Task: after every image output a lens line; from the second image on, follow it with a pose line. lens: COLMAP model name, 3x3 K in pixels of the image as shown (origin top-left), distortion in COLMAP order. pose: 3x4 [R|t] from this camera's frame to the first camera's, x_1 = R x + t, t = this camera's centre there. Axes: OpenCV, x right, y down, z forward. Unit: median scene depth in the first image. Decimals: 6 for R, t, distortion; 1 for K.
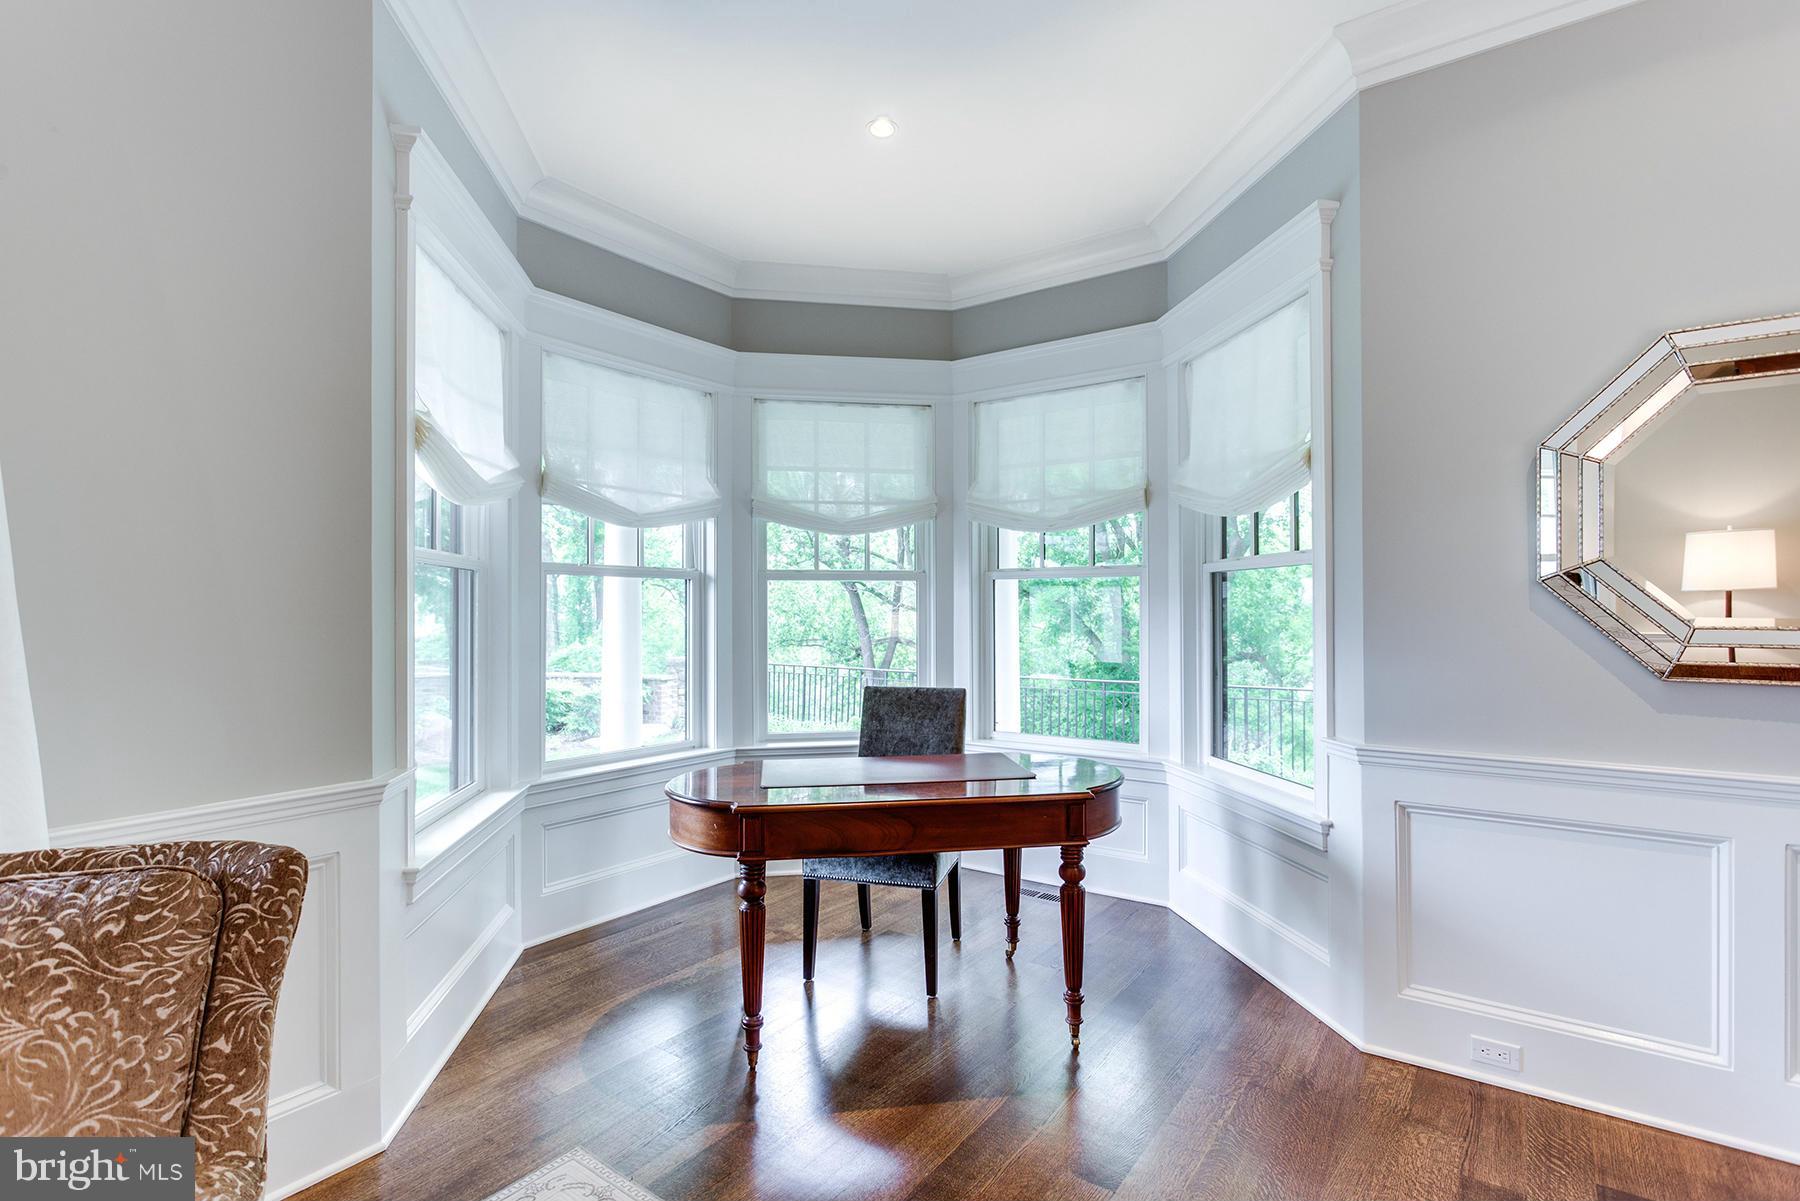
lens RADIAL K [[894.8, 0, 900.0], [0, 894.8, 600.5], [0, 0, 1]] dist [-0.000144, 0.000009]
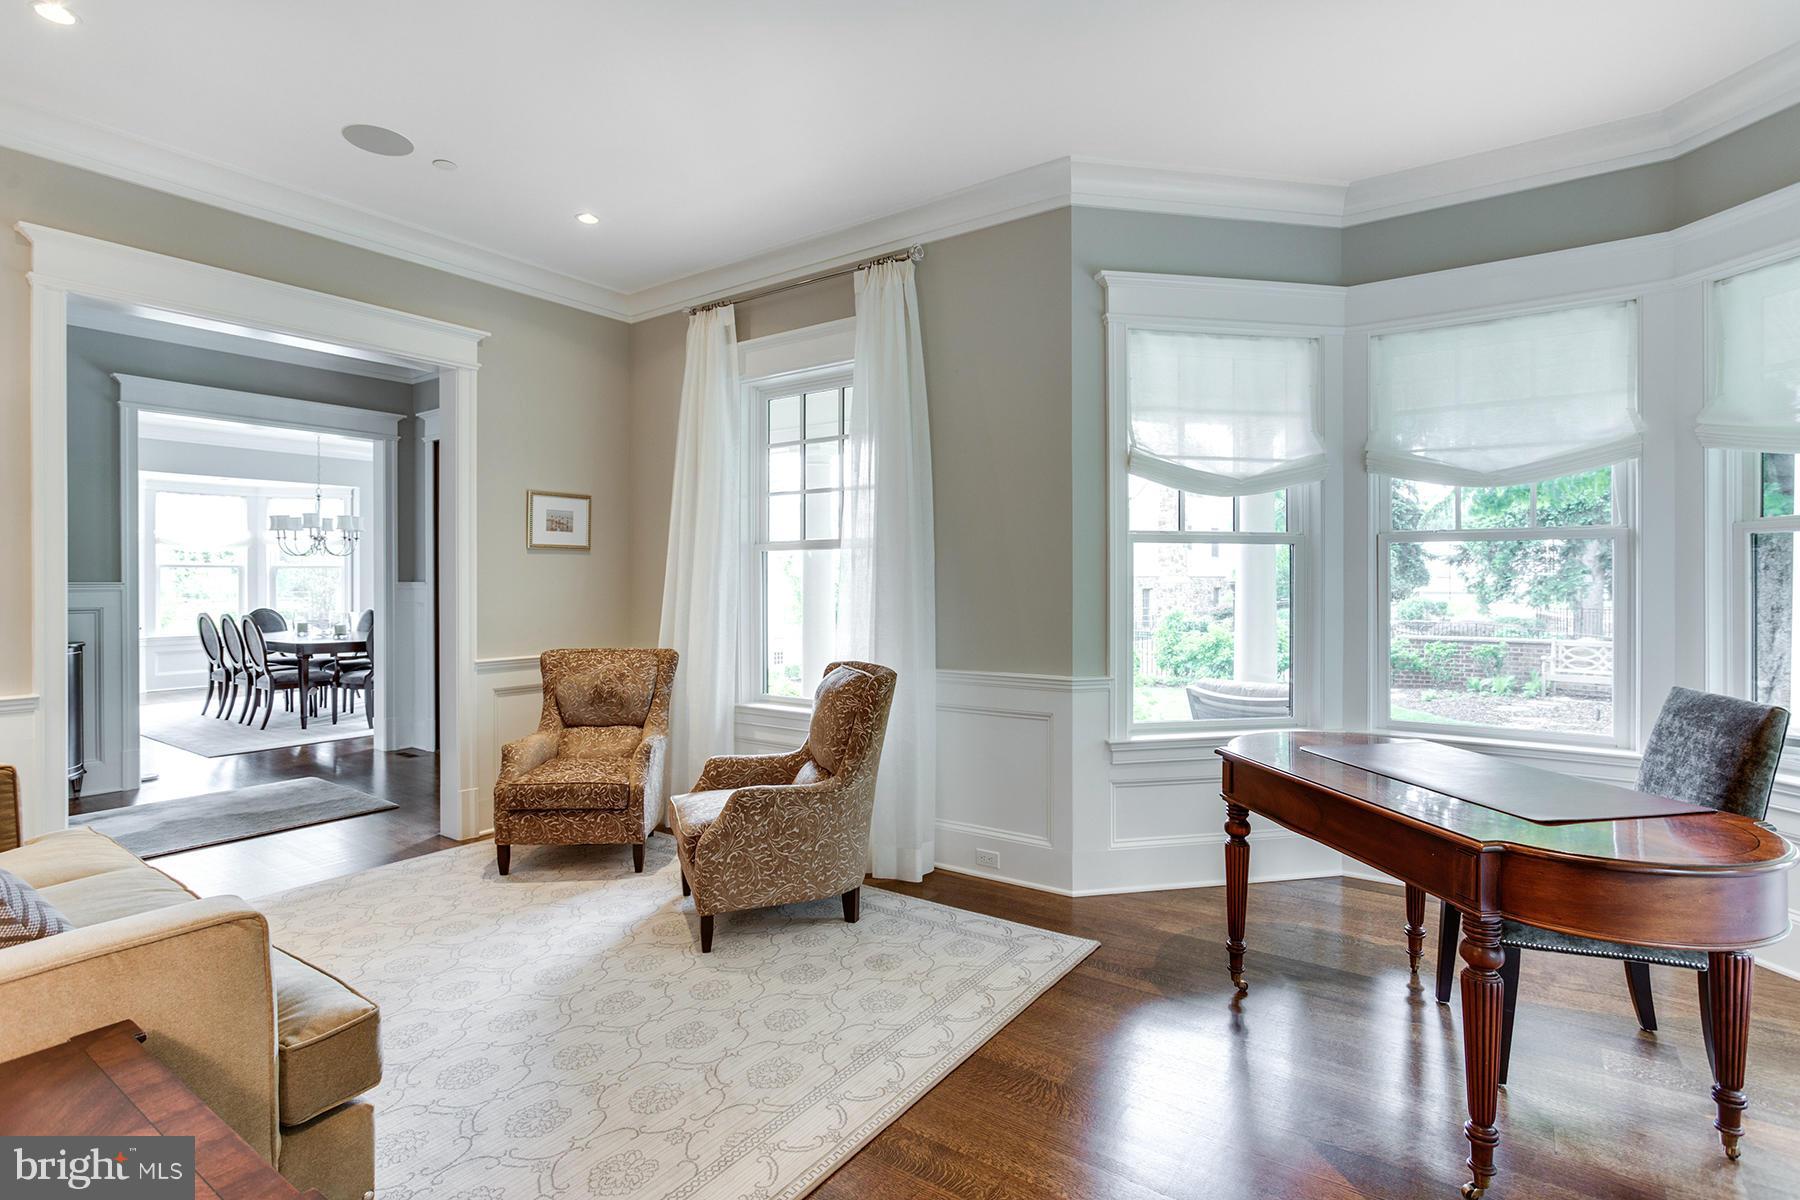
lens RADIAL K [[859.8, 0, 904.5], [0, 859.8, 563.8], [0, 0, 1]] dist [0.067189, 0.000079]
pose [[0.735430, -0.001390, -0.677599, 0.102772], [-0.001602, 0.999992, -0.003790, 0.000556], [0.677599, 0.003873, 0.735422, 0.069137]]
